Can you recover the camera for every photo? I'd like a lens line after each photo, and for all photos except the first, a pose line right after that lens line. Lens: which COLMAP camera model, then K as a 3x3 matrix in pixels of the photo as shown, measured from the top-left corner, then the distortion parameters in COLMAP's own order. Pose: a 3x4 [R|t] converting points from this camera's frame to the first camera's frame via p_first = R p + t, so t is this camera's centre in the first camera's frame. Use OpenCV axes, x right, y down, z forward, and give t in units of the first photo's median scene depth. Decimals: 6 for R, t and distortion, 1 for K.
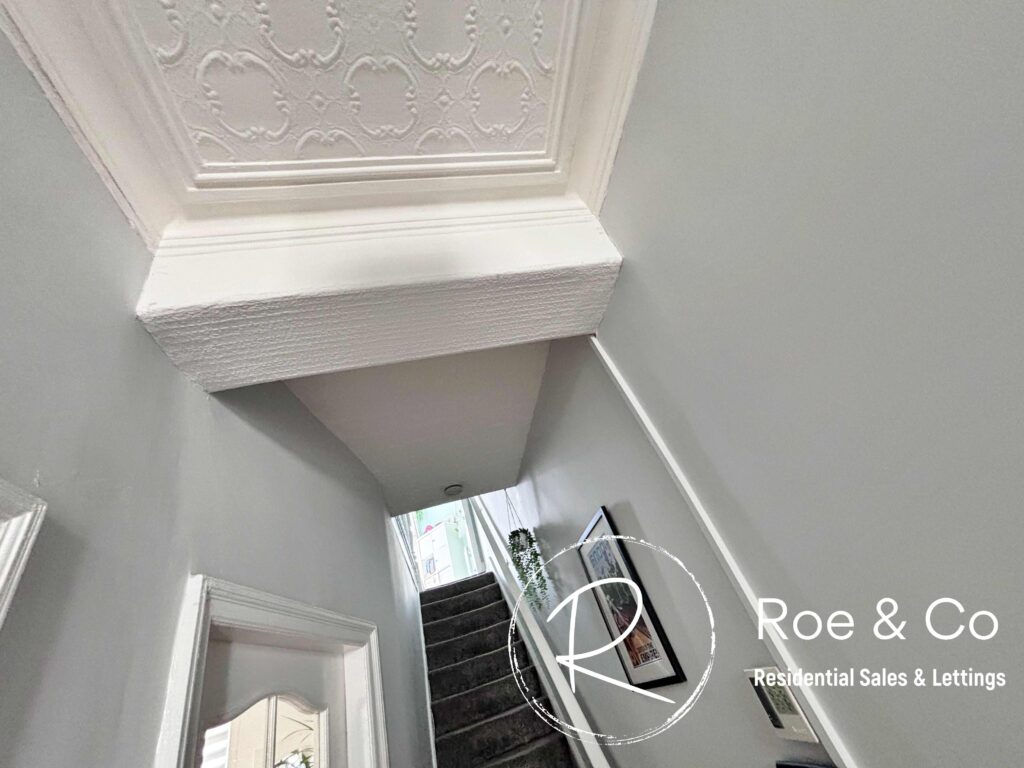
lens RADIAL K [[417.3, 0, 509.9], [0, 417.3, 380.0], [0, 0, 1]] dist [0.002419, -0.002183]
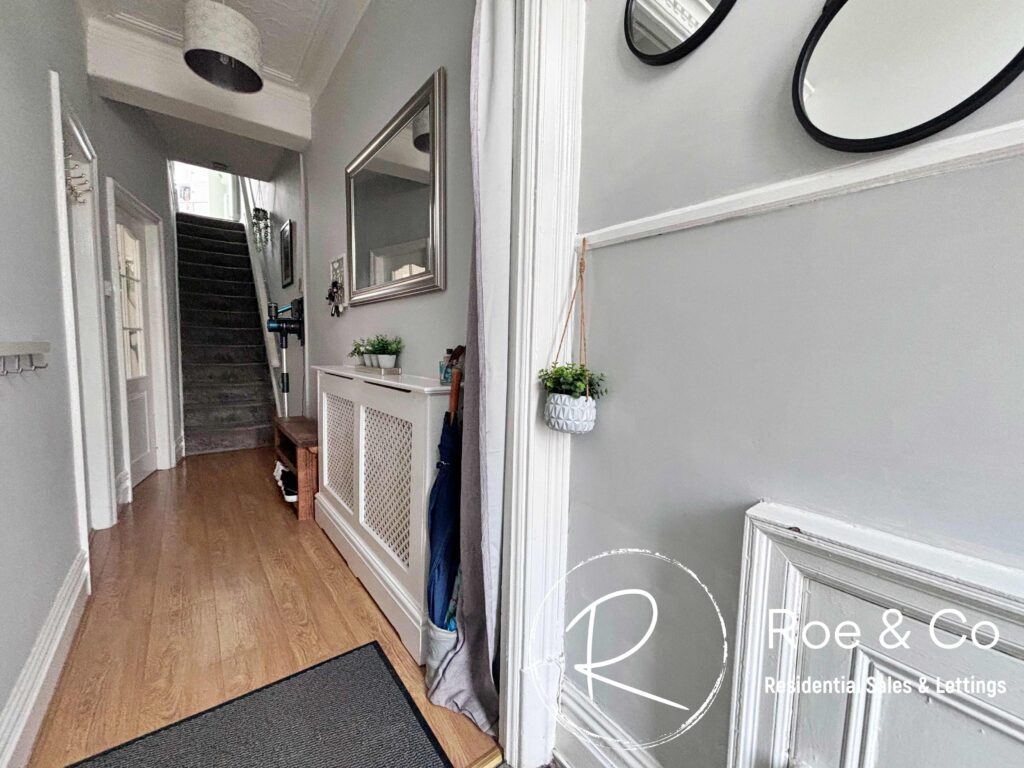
lens RADIAL K [[417.3, 0, 515.3], [0, 417.3, 384.2], [0, 0, 1]] dist [0.002419, -0.002183]
pose [[0.800651, 0.259744, 0.539900, 0.112294], [-0.537793, 0.708765, 0.456542, -0.446999], [-0.264078, -0.655885, 0.707162, -0.905320]]
